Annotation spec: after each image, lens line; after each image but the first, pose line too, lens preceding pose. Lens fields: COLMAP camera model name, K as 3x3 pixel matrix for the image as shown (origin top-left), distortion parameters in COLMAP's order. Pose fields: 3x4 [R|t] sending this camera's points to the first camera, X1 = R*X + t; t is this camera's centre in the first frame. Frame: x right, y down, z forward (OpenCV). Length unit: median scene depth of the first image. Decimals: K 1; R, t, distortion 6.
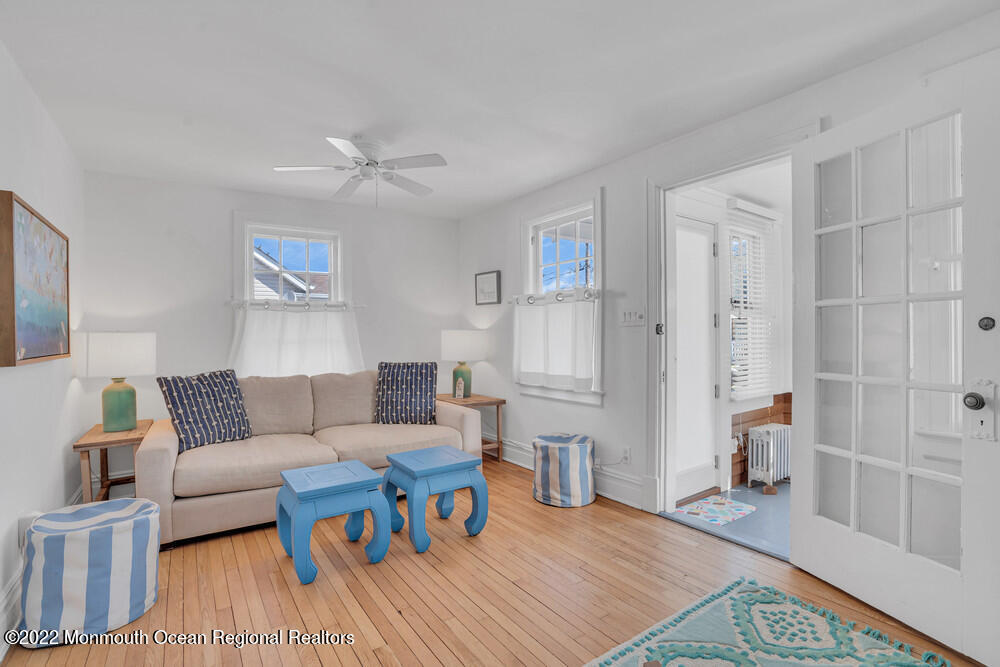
lens RADIAL K [[469.5, 0, 506.7], [0, 469.5, 336.9], [0, 0, 1]] dist [-0.036956, 0.001157]
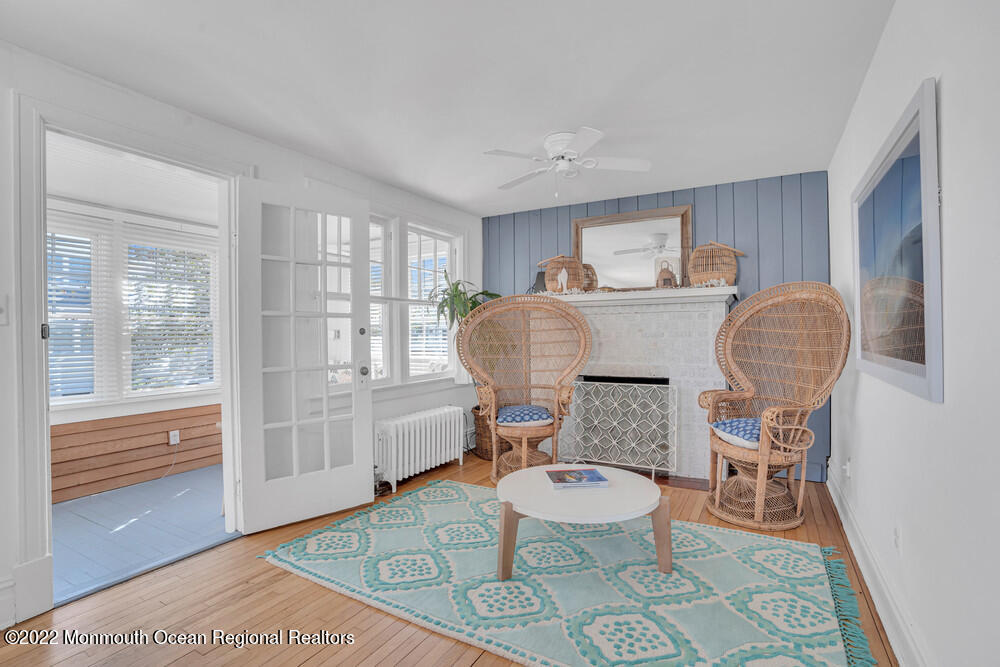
lens RADIAL K [[469.5, 0, 506.7], [0, 469.5, 336.9], [0, 0, 1]] dist [-0.036956, 0.001157]
pose [[-0.438226, 0.008433, 0.898825, -0.865054], [0.021337, 0.999772, 0.001023, 0.006660], [-0.898612, 0.019626, -0.438306, 1.086930]]
